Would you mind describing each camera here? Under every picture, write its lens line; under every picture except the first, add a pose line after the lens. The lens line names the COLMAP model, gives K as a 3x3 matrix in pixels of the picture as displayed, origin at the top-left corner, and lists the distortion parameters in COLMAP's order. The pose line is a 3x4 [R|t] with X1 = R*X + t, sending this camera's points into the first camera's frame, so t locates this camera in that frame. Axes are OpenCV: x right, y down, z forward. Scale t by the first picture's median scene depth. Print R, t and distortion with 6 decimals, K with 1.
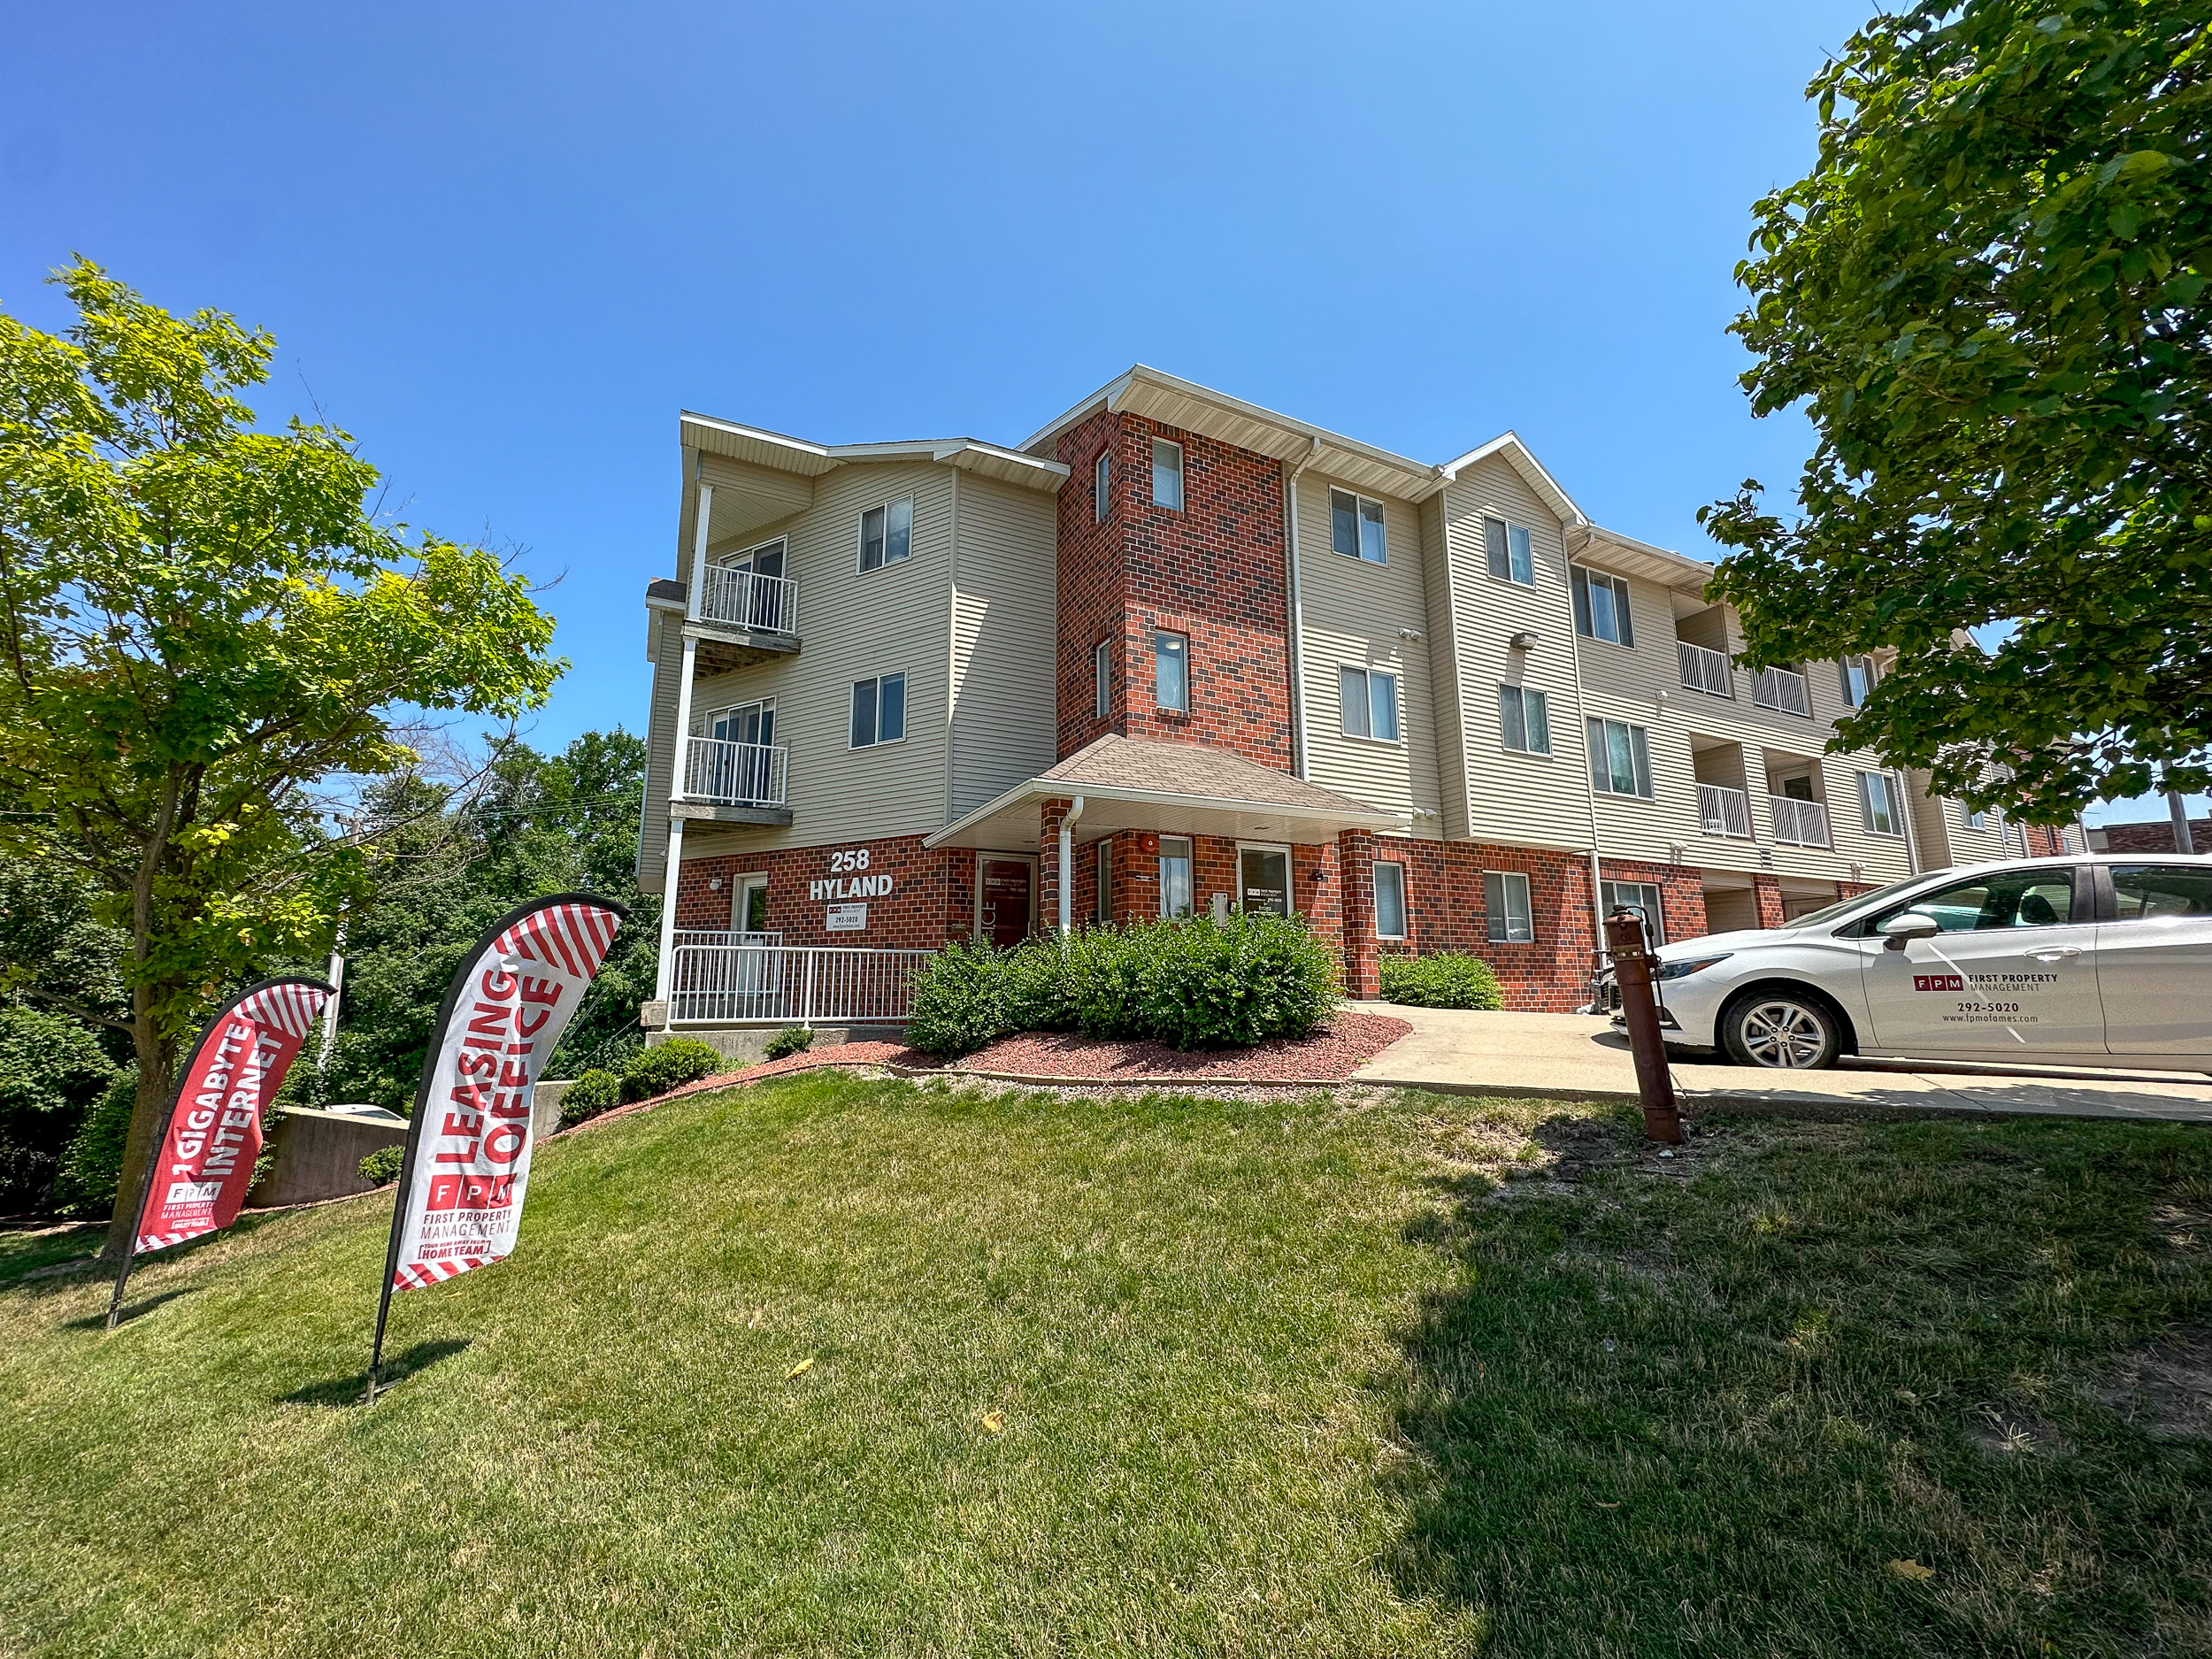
lens RADIAL K [[820.1, 0, 1102.6], [0, 820.1, 827.4], [0, 0, 1]] dist [0.001095, 0.000023]
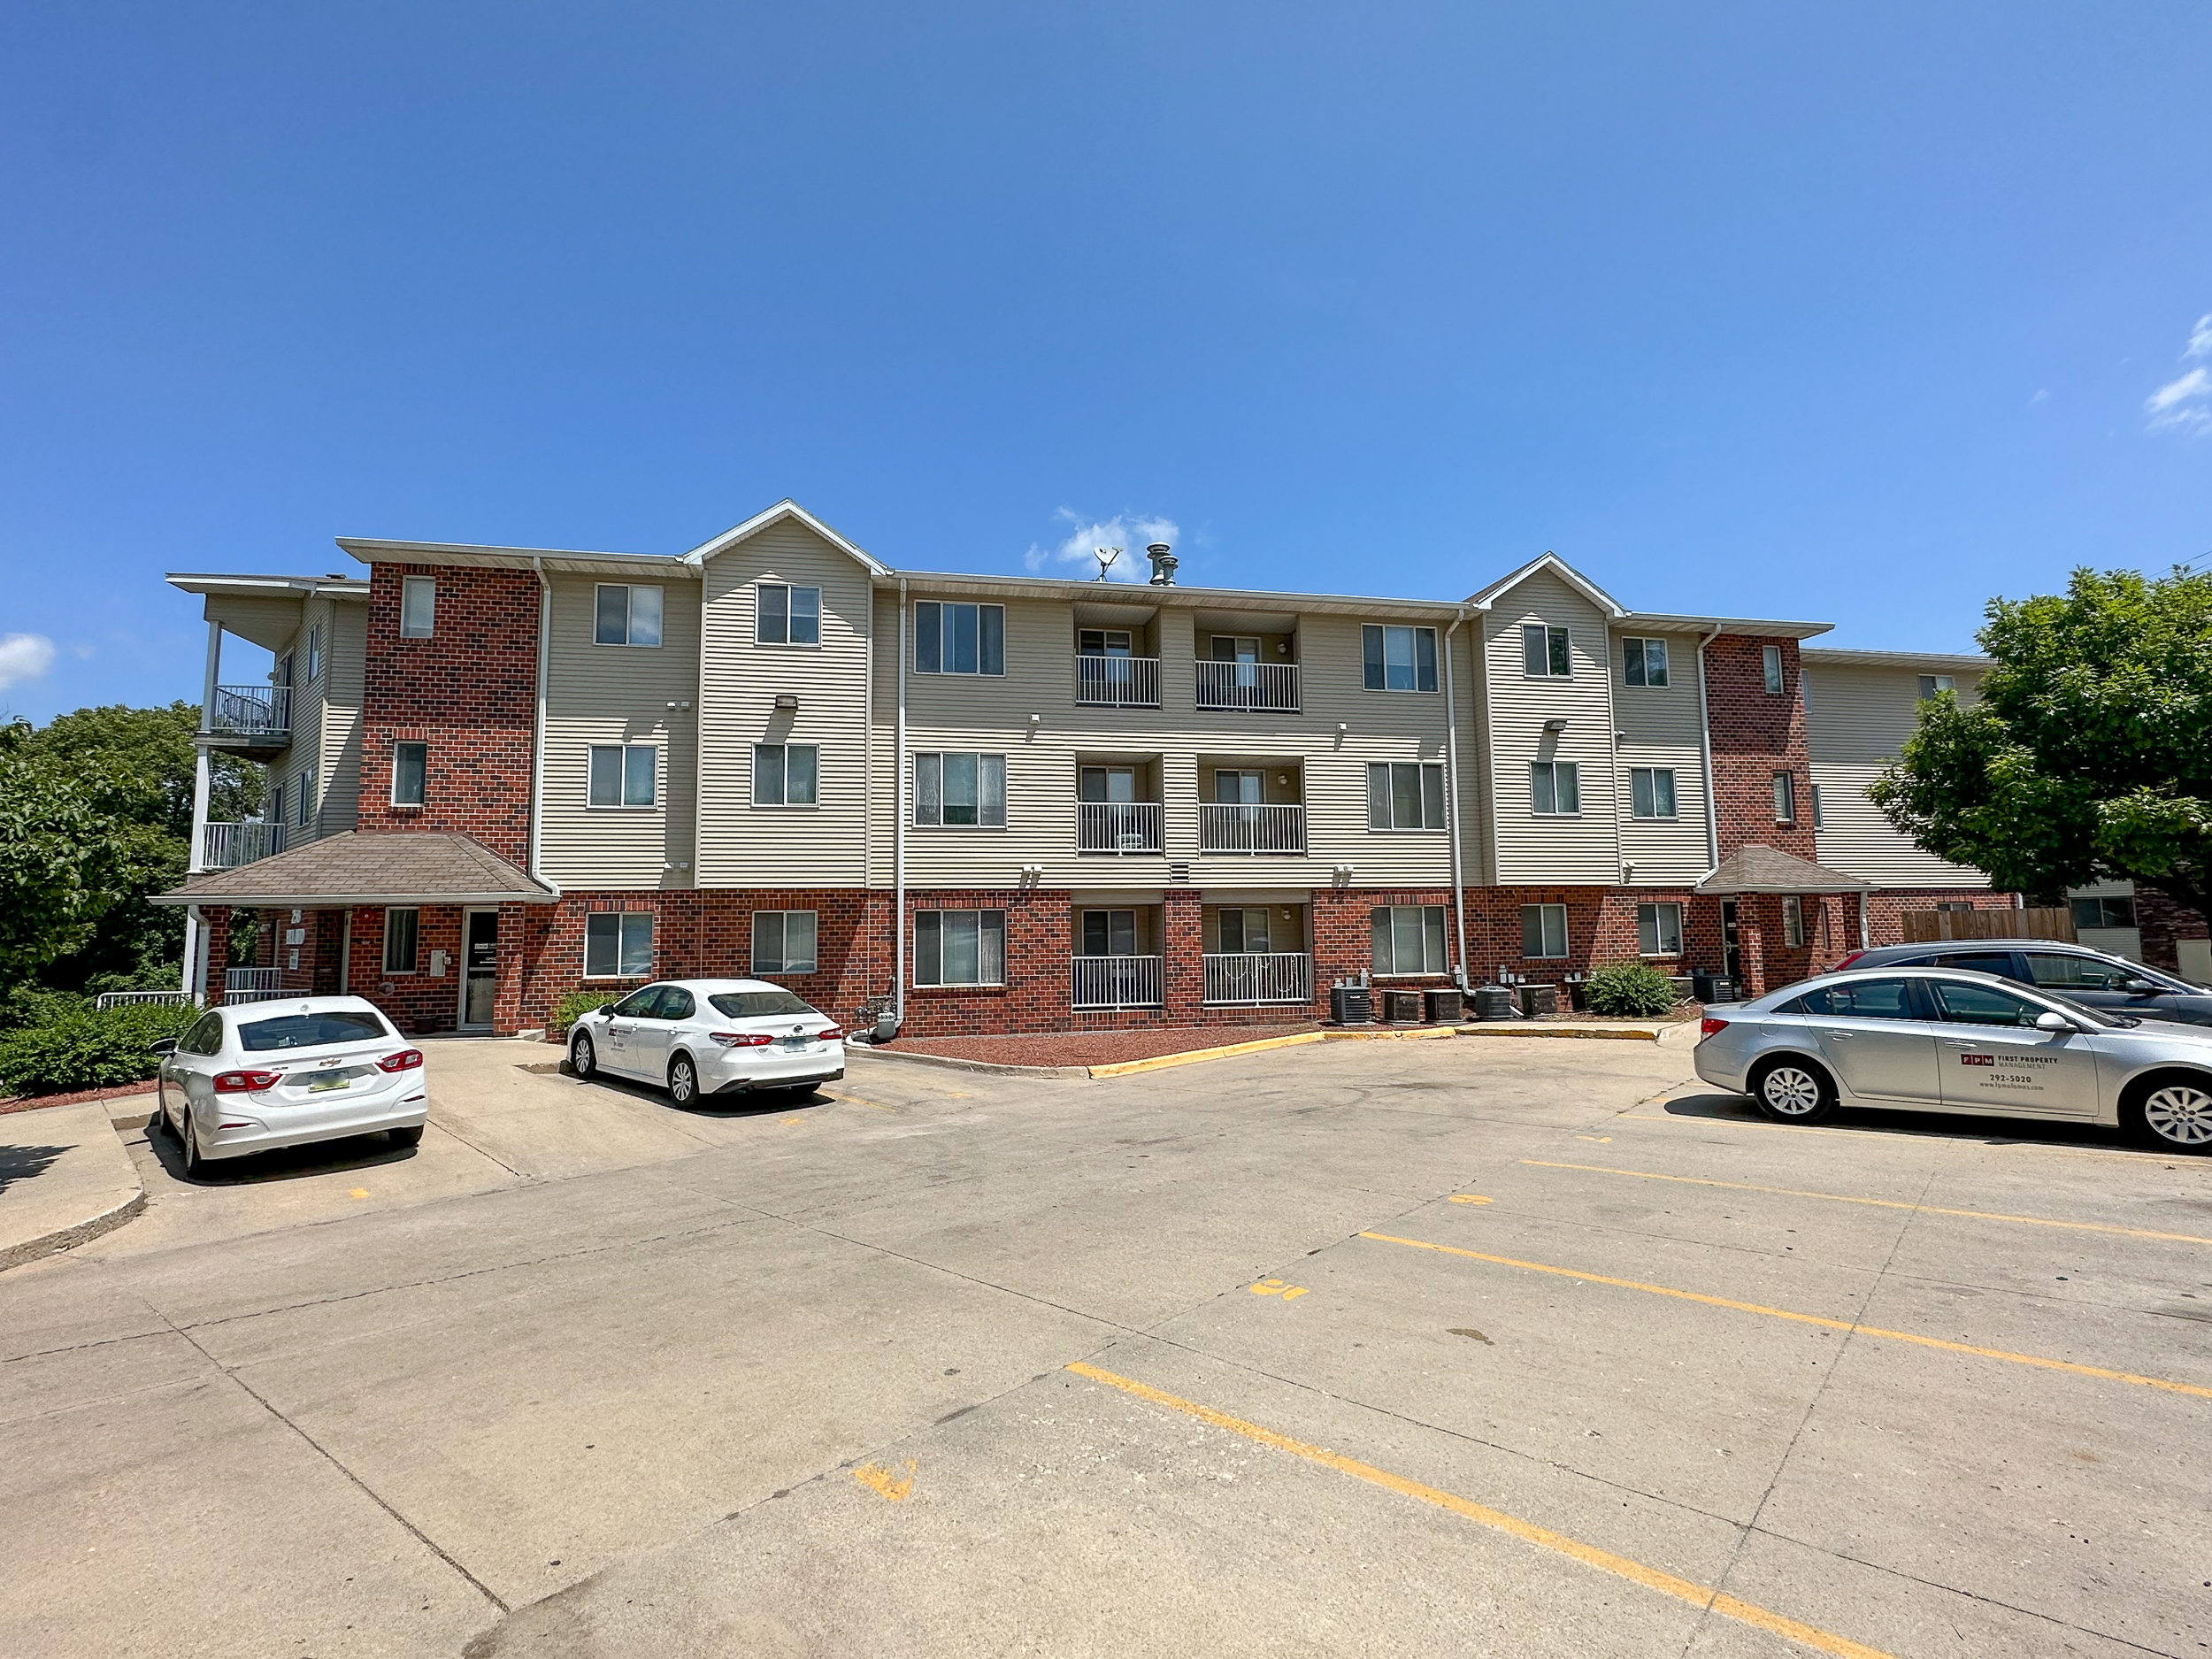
lens RADIAL K [[1015.0, 0, 1106.3], [0, 1015.0, 833.2], [0, 0, 1]] dist [0.000218, 0.000331]
pose [[0.972593, -0.046486, -0.227818, 1.310093], [0.061522, 0.996340, 0.059345, -0.112591], [0.224226, -0.071735, 0.971893, -0.248592]]
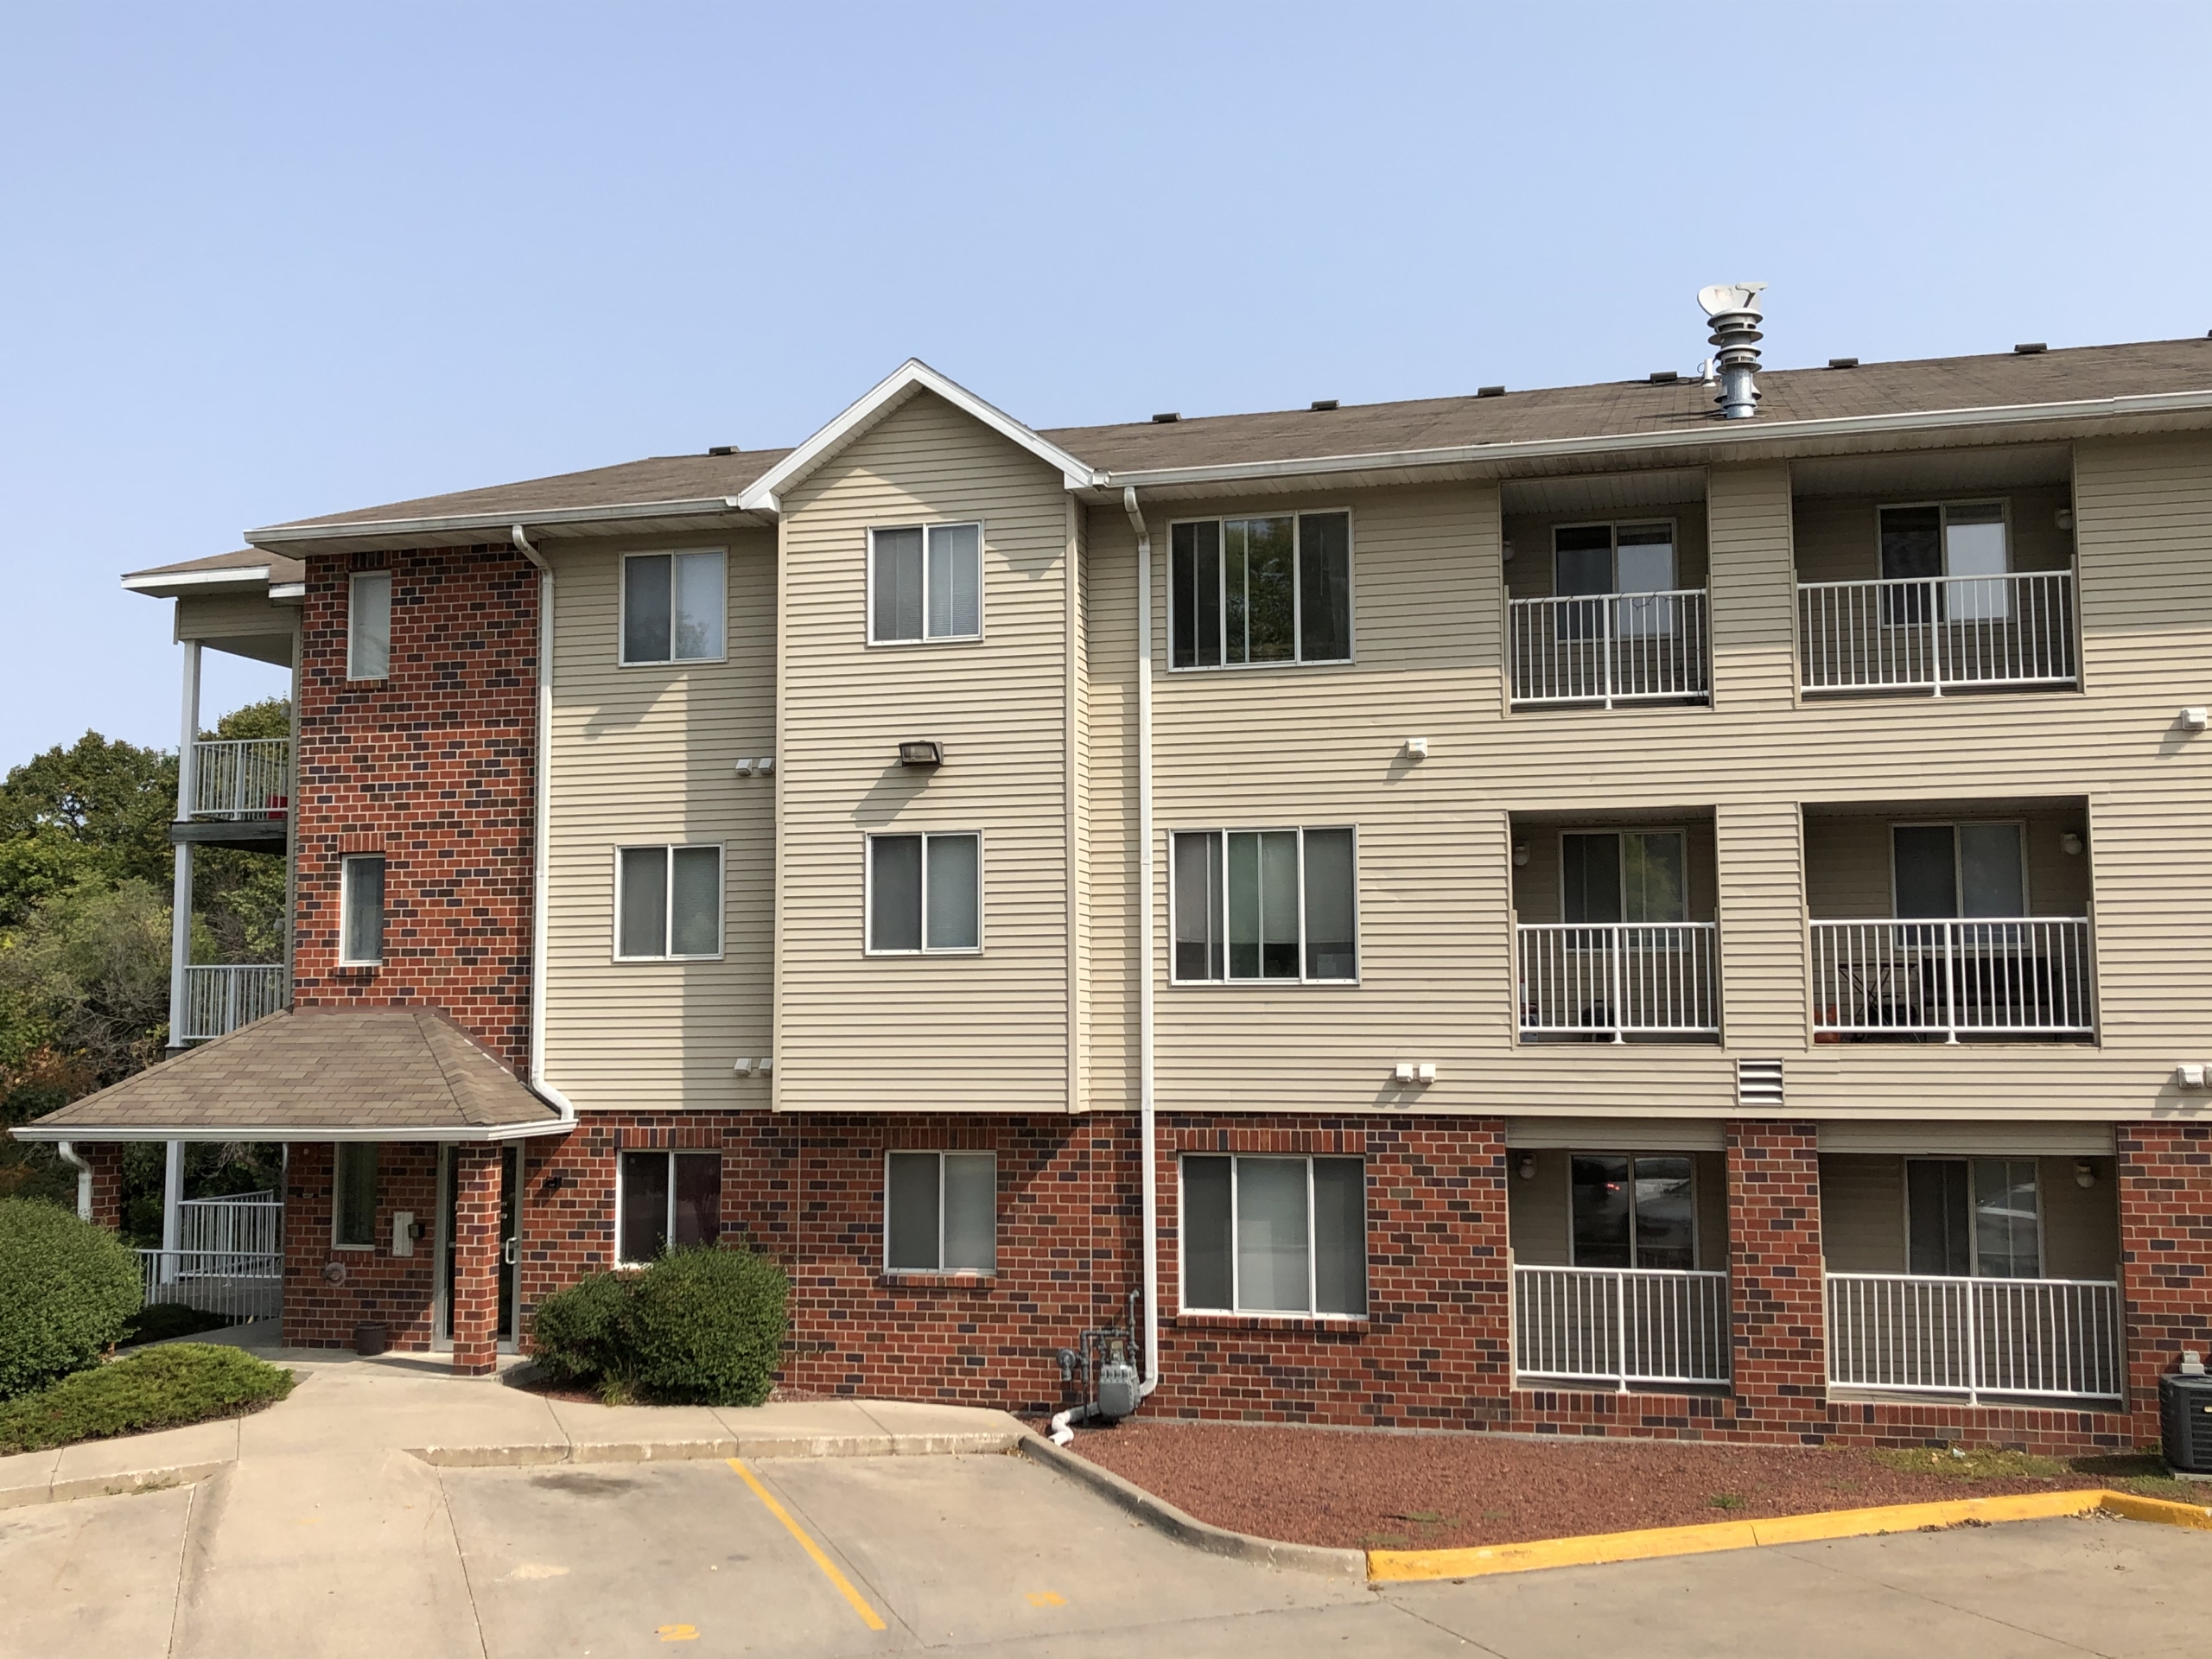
lens RADIAL K [[2242.4, 0, 1095.2], [0, 2242.4, 818.4], [0, 0, 1]] dist [0.072825, 0.000000]
pose [[0.760721, -0.077410, -0.644446, 1.711366], [0.119223, 0.992635, 0.021501, -0.211589], [0.638035, -0.093189, 0.764347, -0.124290]]
